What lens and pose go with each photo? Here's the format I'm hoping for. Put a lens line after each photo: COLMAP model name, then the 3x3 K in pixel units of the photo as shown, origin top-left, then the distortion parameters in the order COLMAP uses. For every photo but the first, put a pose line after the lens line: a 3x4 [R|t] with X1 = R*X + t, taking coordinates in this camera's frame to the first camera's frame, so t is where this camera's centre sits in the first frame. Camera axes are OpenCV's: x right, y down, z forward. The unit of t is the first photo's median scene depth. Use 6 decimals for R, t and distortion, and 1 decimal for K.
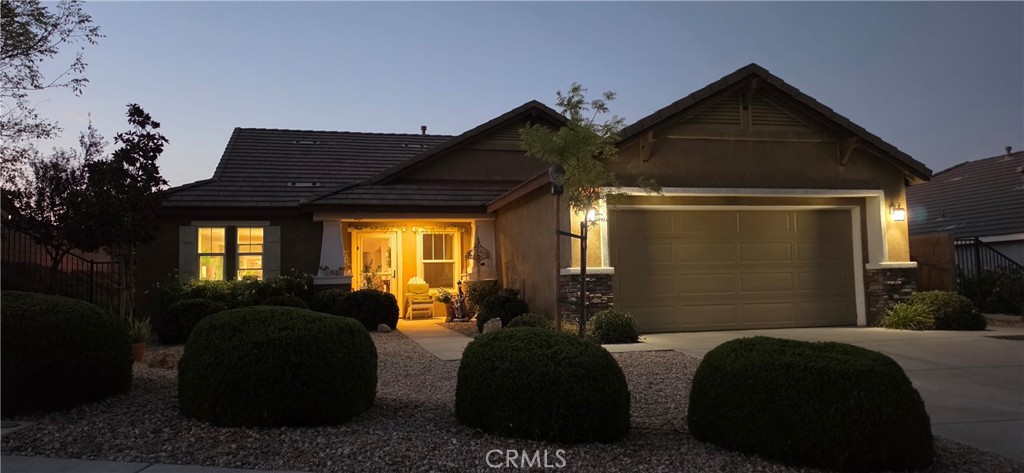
lens RADIAL K [[689.3, 0, 540.9], [0, 689.3, 238.5], [0, 0, 1]] dist [0.006925, 0.000129]
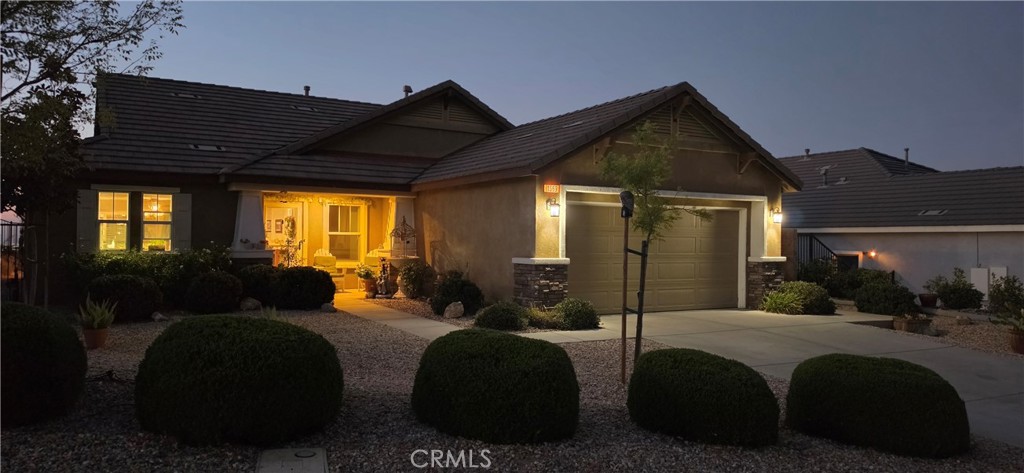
lens RADIAL K [[689.3, 0, 540.9], [0, 689.3, 238.5], [0, 0, 1]] dist [0.006925, 0.000129]
pose [[0.956943, 0.038035, 0.287774, -0.214855], [-0.056360, 0.996858, 0.055662, -0.040795], [-0.284752, -0.069484, 0.956079, -0.036849]]
